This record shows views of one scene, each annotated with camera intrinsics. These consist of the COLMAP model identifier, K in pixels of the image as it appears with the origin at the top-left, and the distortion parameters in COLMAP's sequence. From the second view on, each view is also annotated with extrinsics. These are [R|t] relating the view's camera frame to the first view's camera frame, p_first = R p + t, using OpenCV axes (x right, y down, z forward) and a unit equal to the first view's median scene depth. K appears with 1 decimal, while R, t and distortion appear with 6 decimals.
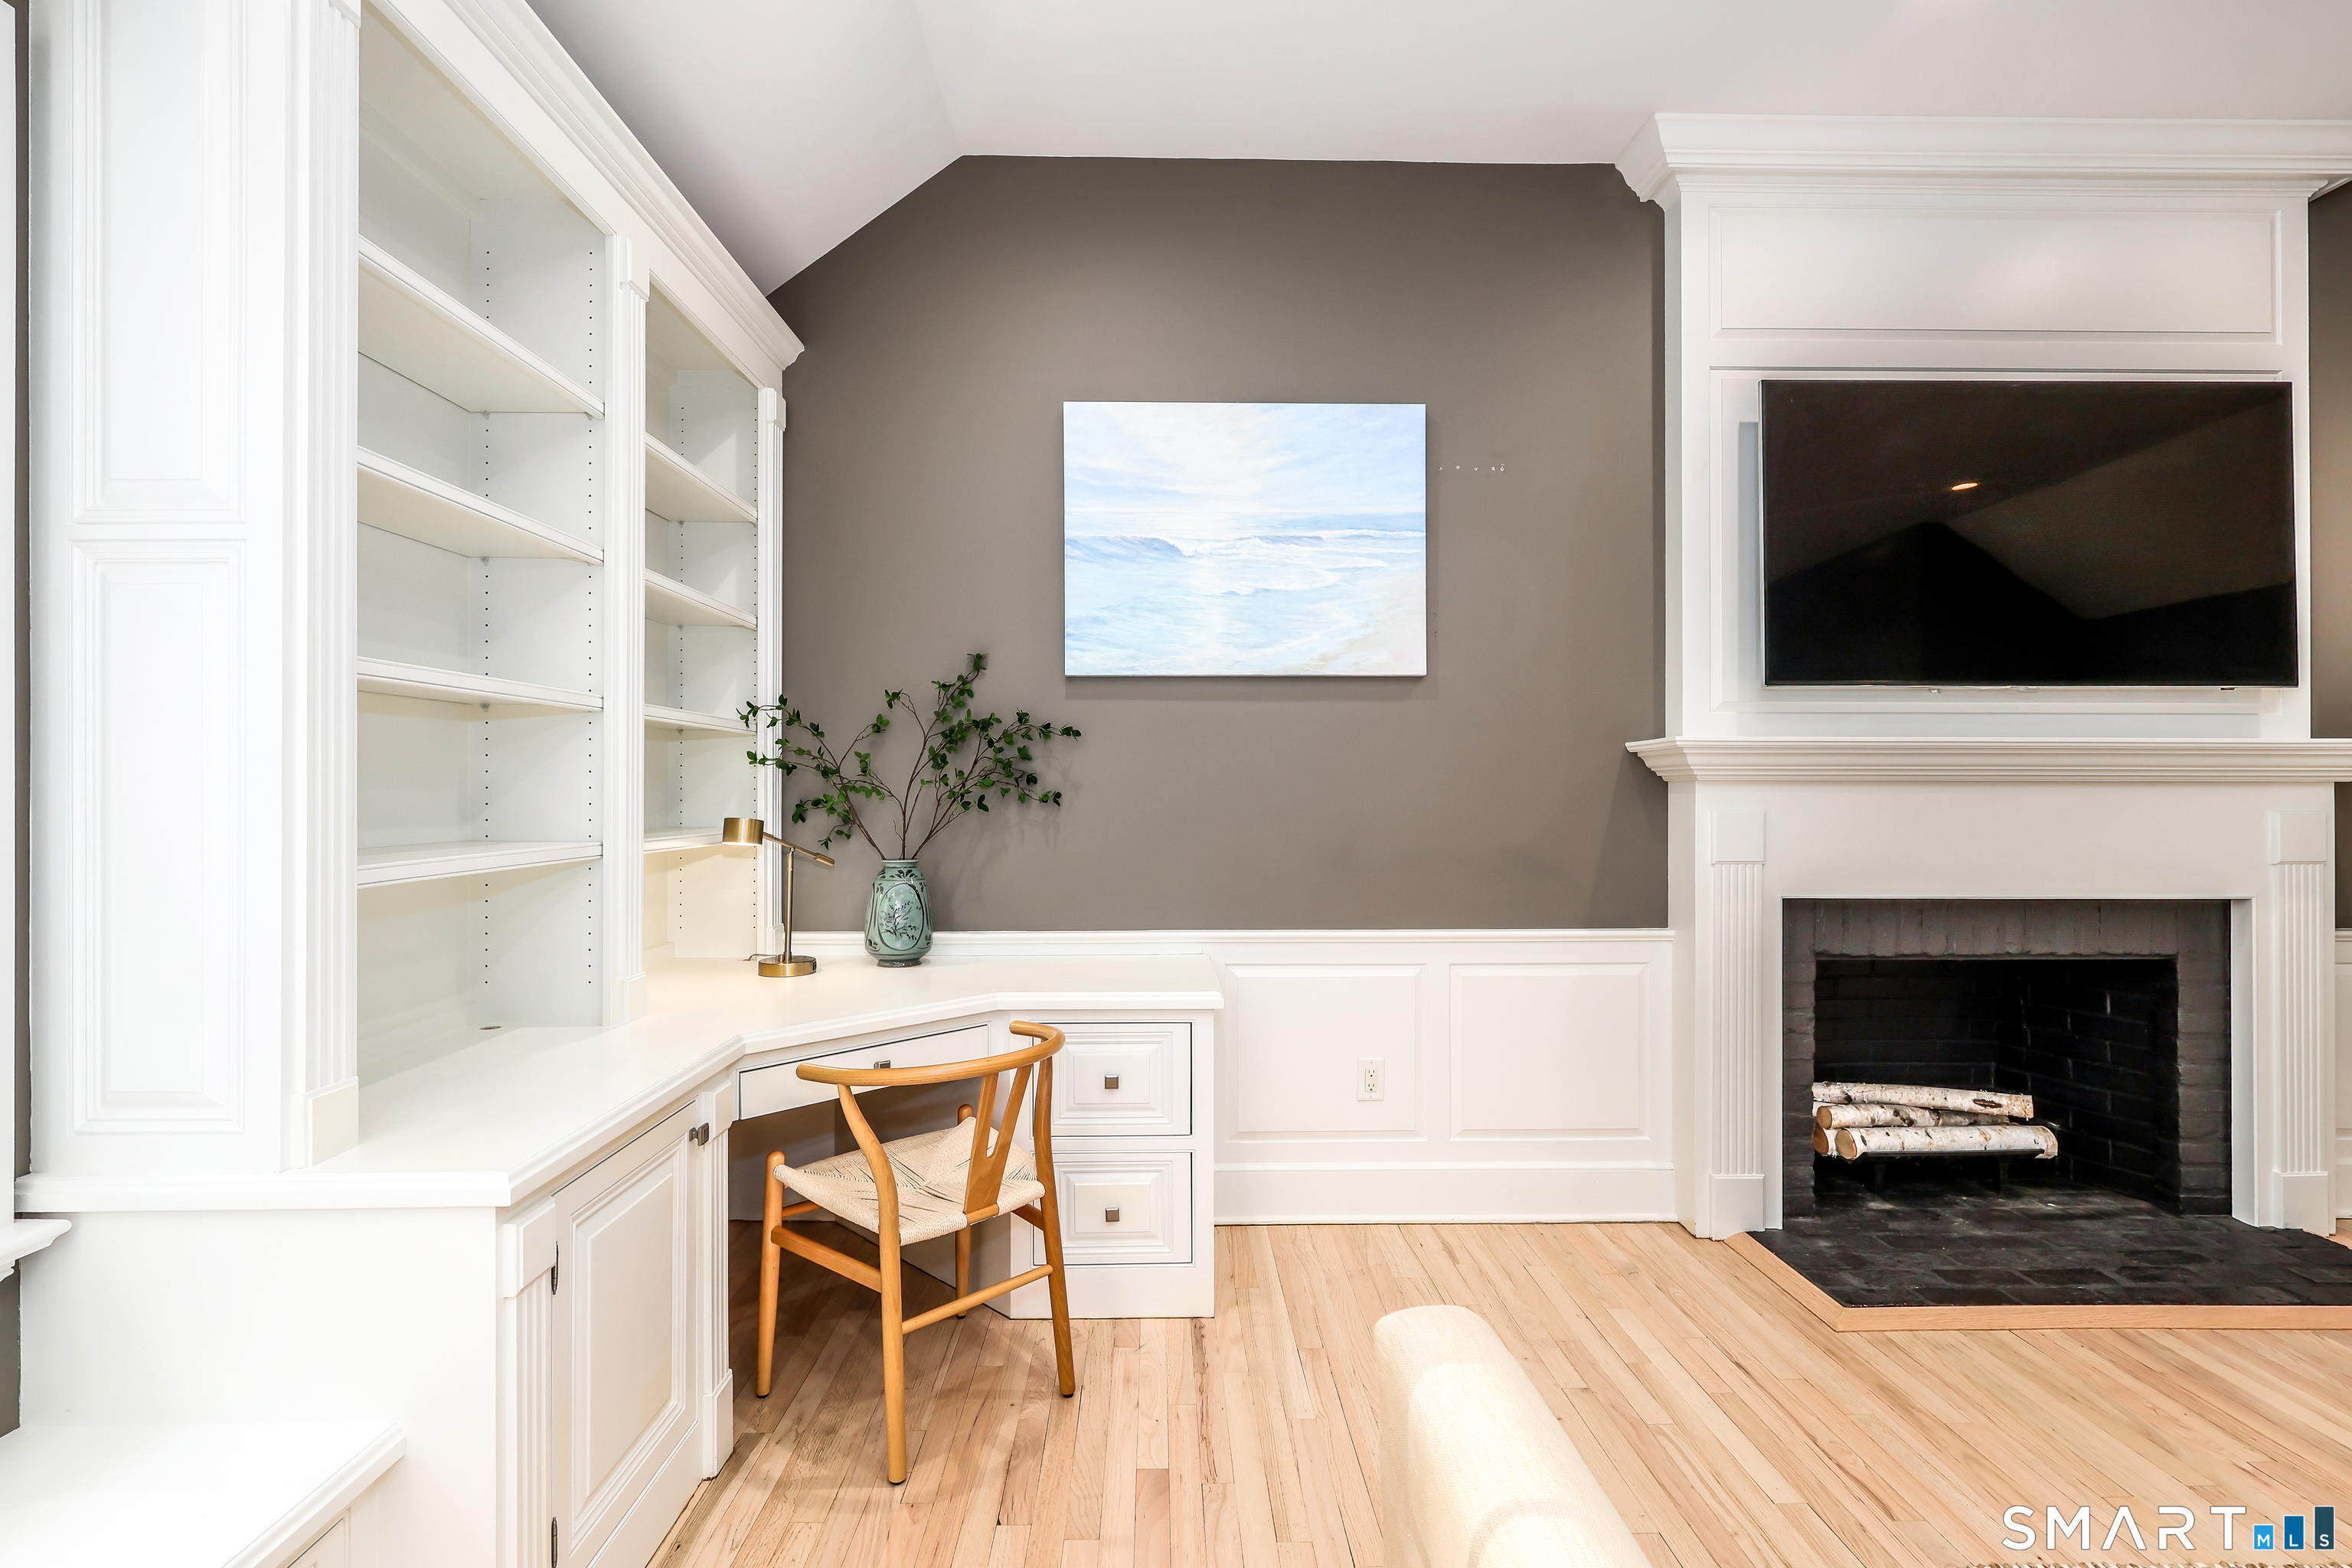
lens RADIAL K [[1117.5, 0, 1176.0], [0, 1117.5, 784.0], [0, 0, 1]] dist [-0.001201, -0.000067]
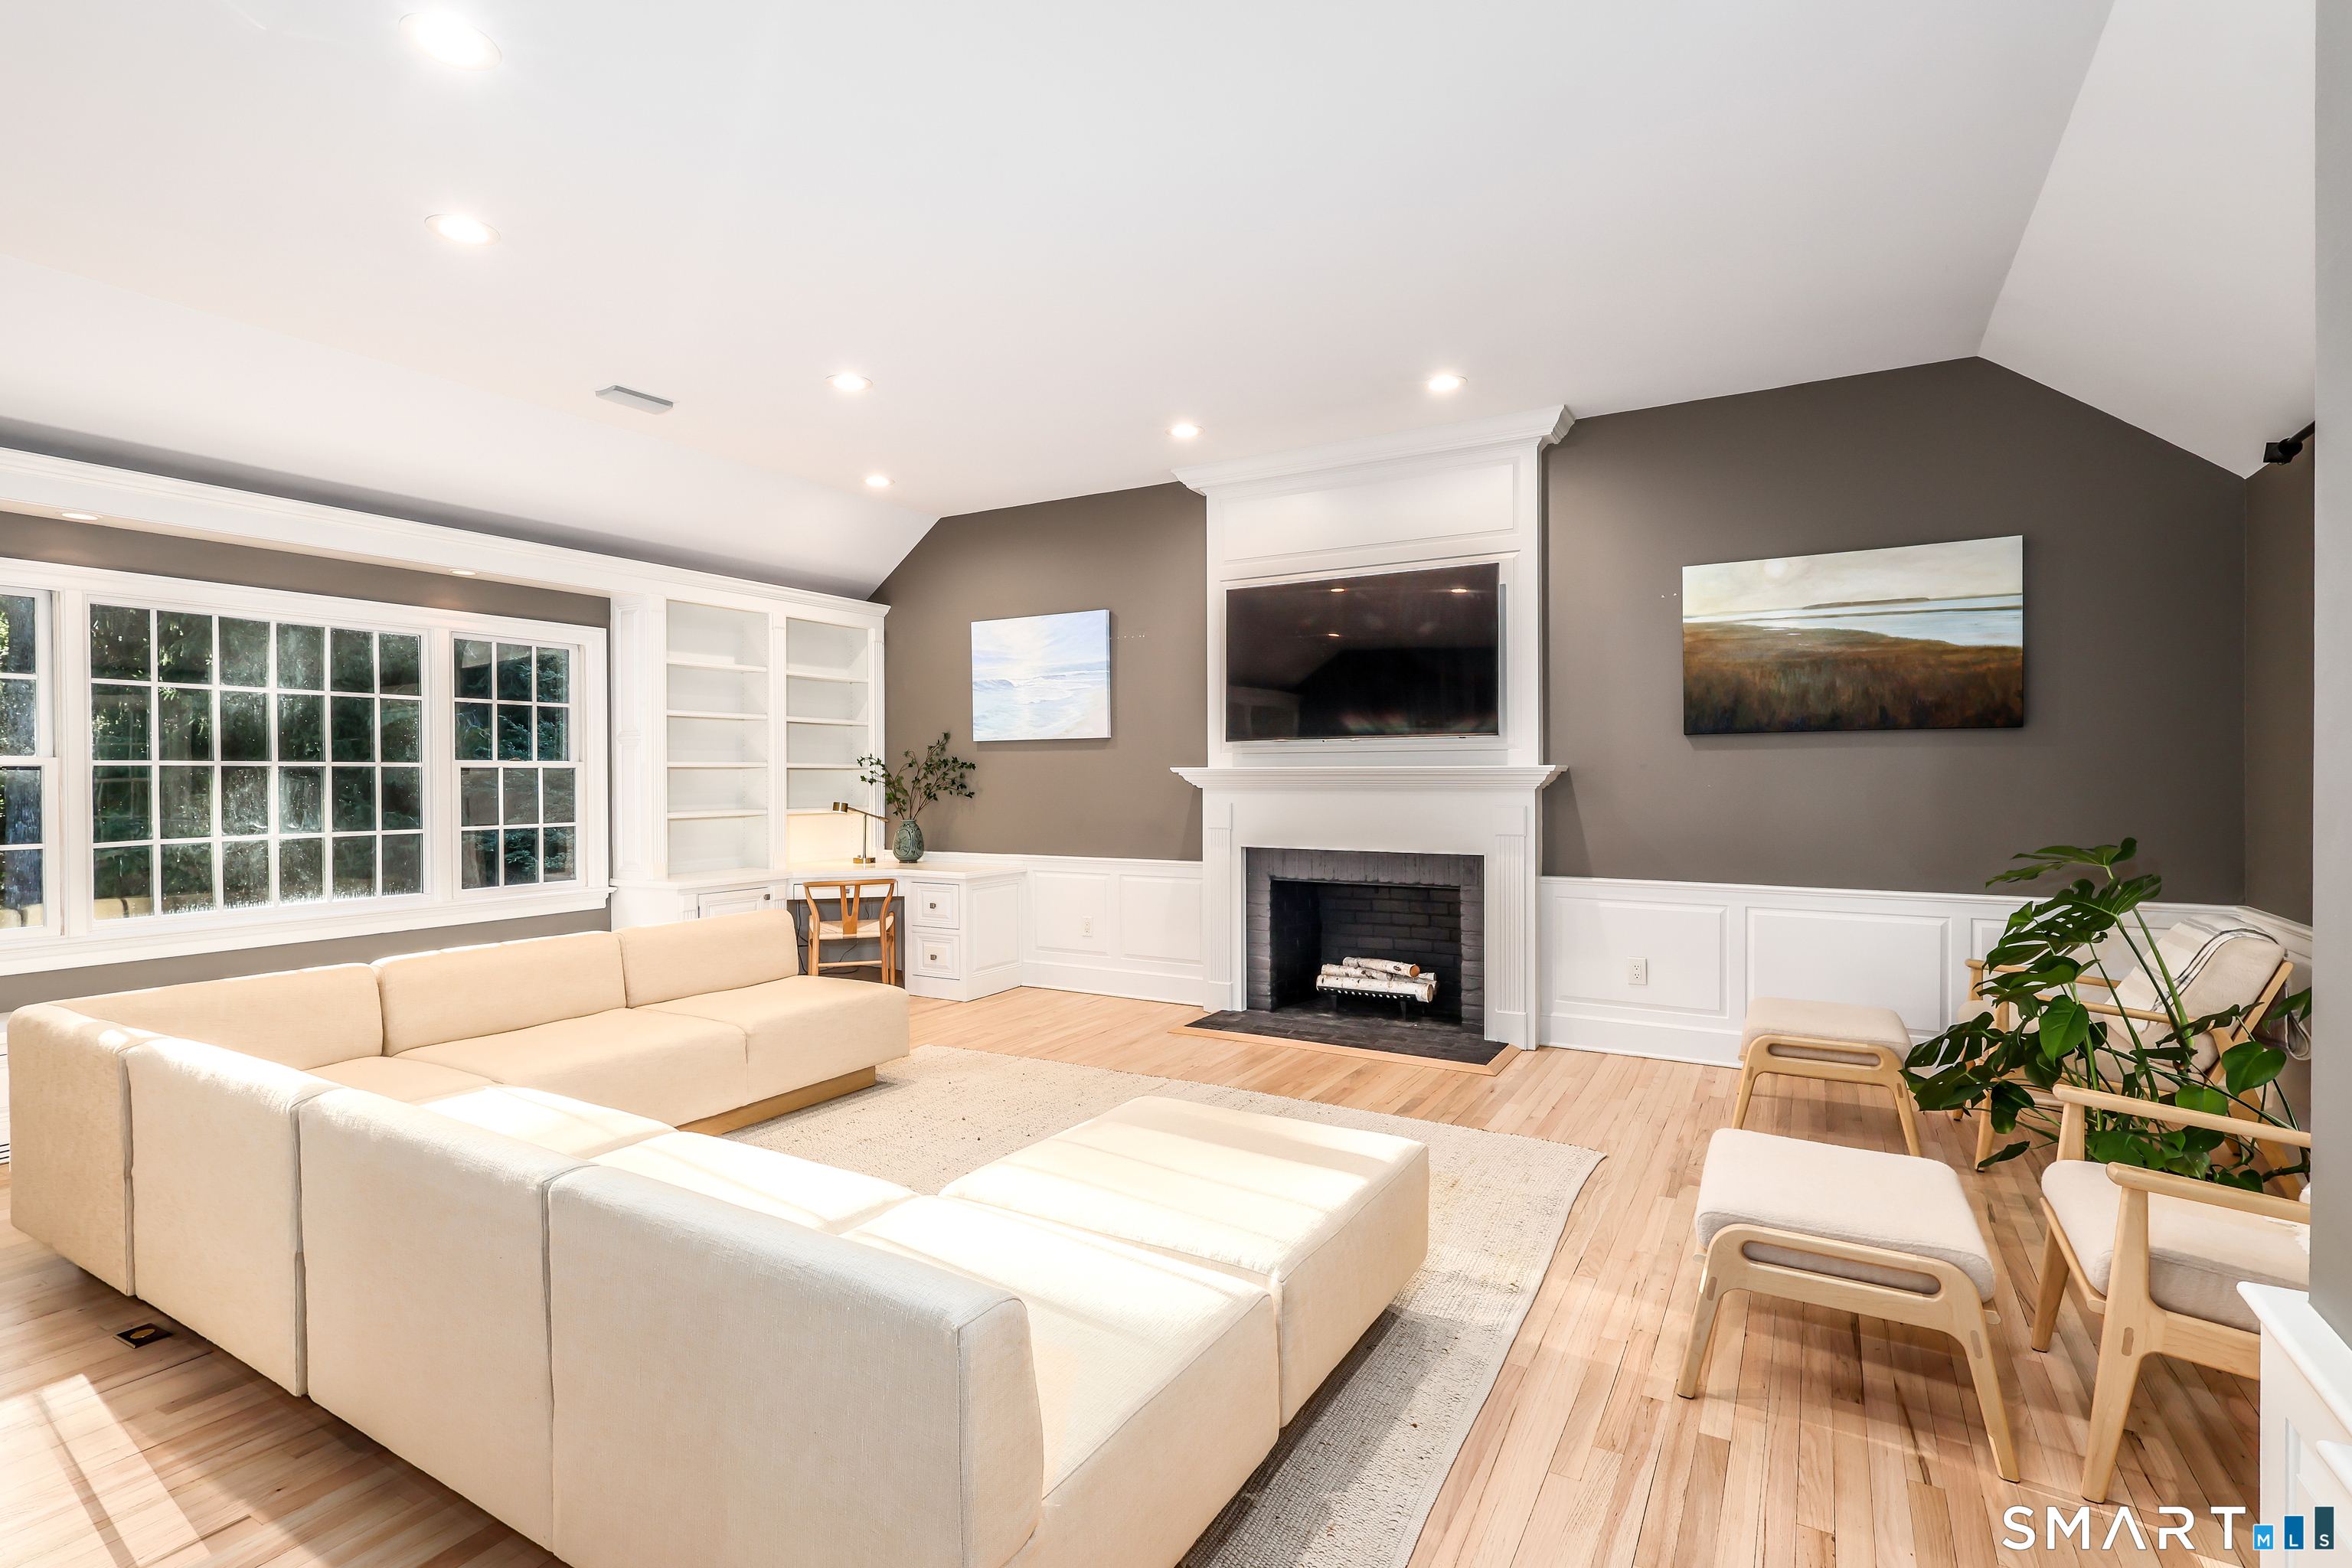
lens RADIAL K [[1105.6, 0, 1176.0], [0, 1105.6, 784.0], [0, 0, 1]] dist [-0.000338, 0.000537]
pose [[0.862573, 0.000705, -0.505933, 1.402328], [0.006155, 0.999910, 0.011888, -0.033867], [0.505896, -0.013368, 0.862491, -0.746079]]
